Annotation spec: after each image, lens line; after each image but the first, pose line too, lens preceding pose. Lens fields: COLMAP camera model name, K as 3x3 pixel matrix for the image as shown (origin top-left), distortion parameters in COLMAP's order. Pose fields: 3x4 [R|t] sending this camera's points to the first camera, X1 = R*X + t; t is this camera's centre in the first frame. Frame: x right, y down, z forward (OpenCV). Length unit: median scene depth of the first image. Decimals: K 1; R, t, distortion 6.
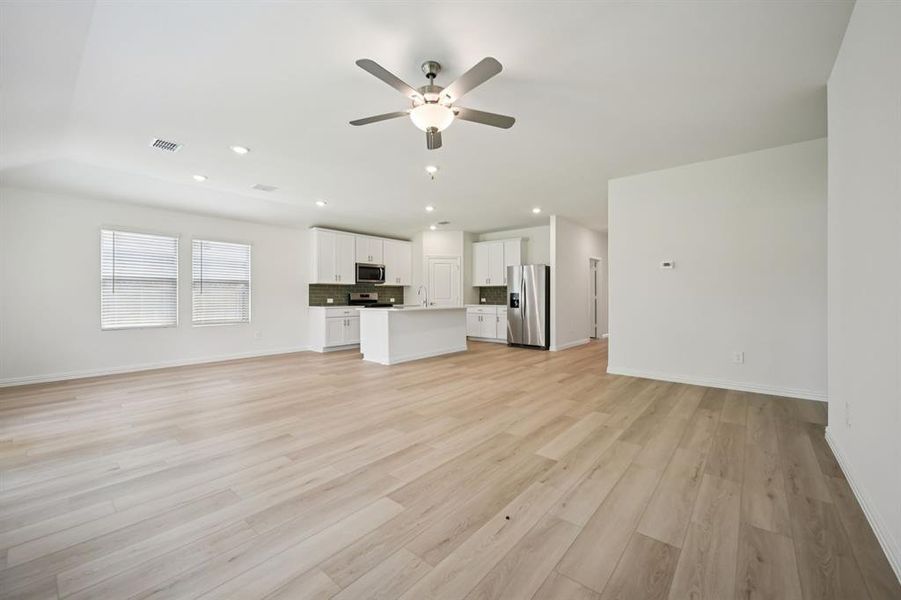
lens RADIAL K [[360.0, 0, 456.4], [0, 360.0, 297.9], [0, 0, 1]] dist [-0.000265, -0.000136]
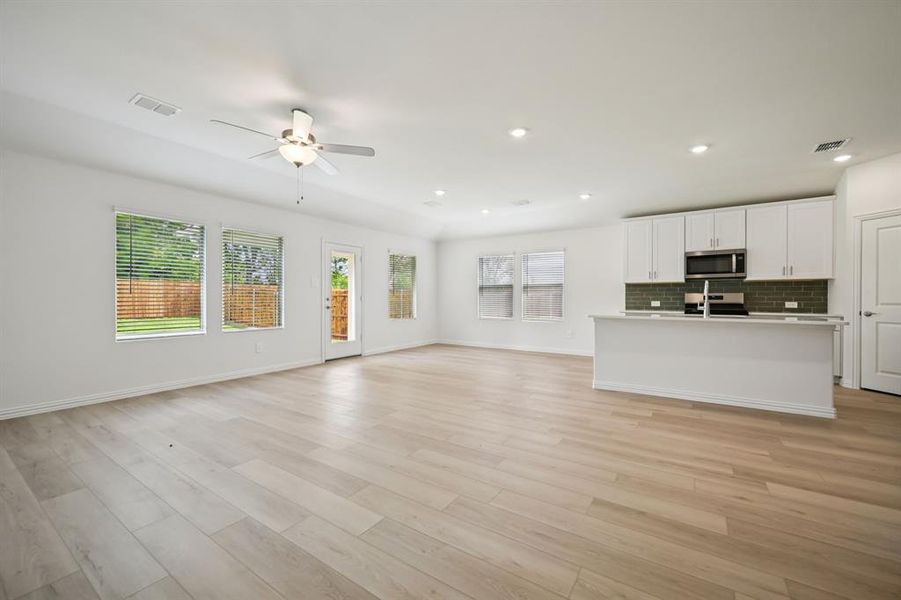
lens RADIAL K [[361.9, 0, 451.5], [0, 361.9, 297.3], [0, 0, 1]] dist [0.000586, 0.000225]
pose [[0.101907, -0.000394, -0.994794, 0.429517], [-0.004396, 0.999990, -0.000846, -0.003792], [0.994784, 0.004460, 0.101904, 0.486966]]
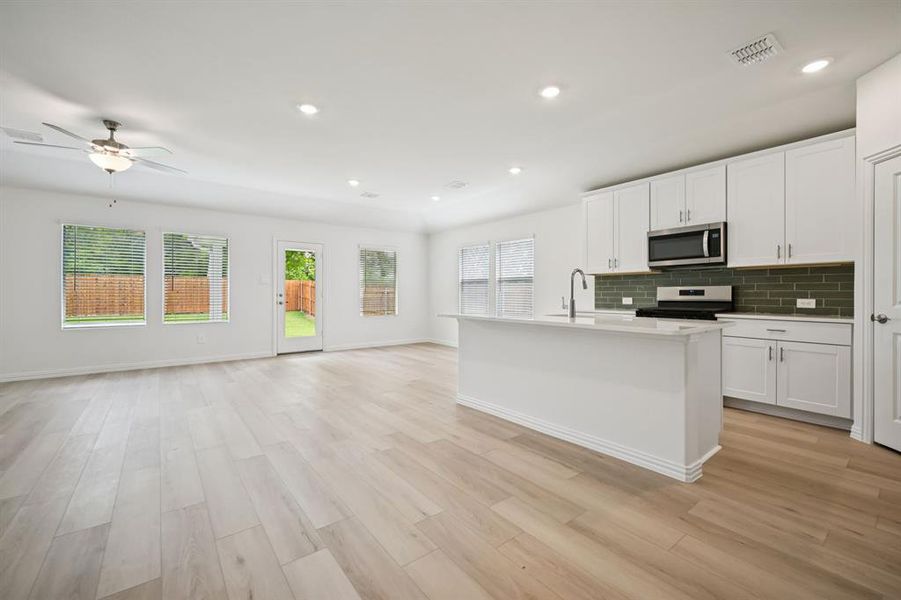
lens RADIAL K [[376.4, 0, 451.4], [0, 376.4, 294.1], [0, 0, 1]] dist [0.000922, 0.000334]
pose [[-0.220720, 0.001224, -0.975336, 0.360846], [-0.002262, 0.999996, 0.001766, -0.004058], [0.975335, 0.002596, -0.220717, 0.892833]]
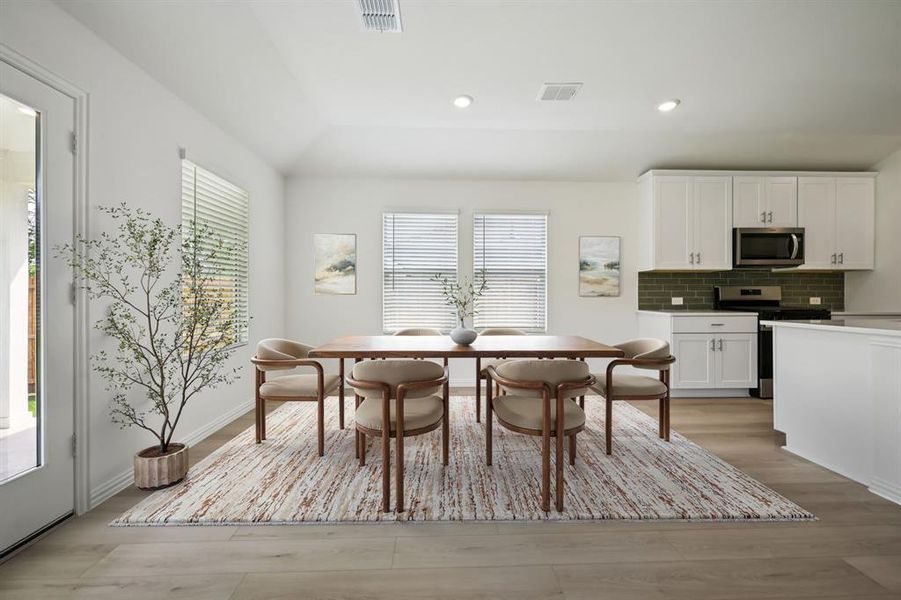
lens RADIAL K [[361.2, 0, 448.8], [0, 361.2, 293.6], [0, 0, 1]] dist [-0.000383, 0.000075]
pose [[0.662535, 0.000904, -0.749030, -0.173661], [-0.003049, 0.999994, -0.001489, -0.001535], [0.749025, 0.003271, 0.662534, 0.378866]]
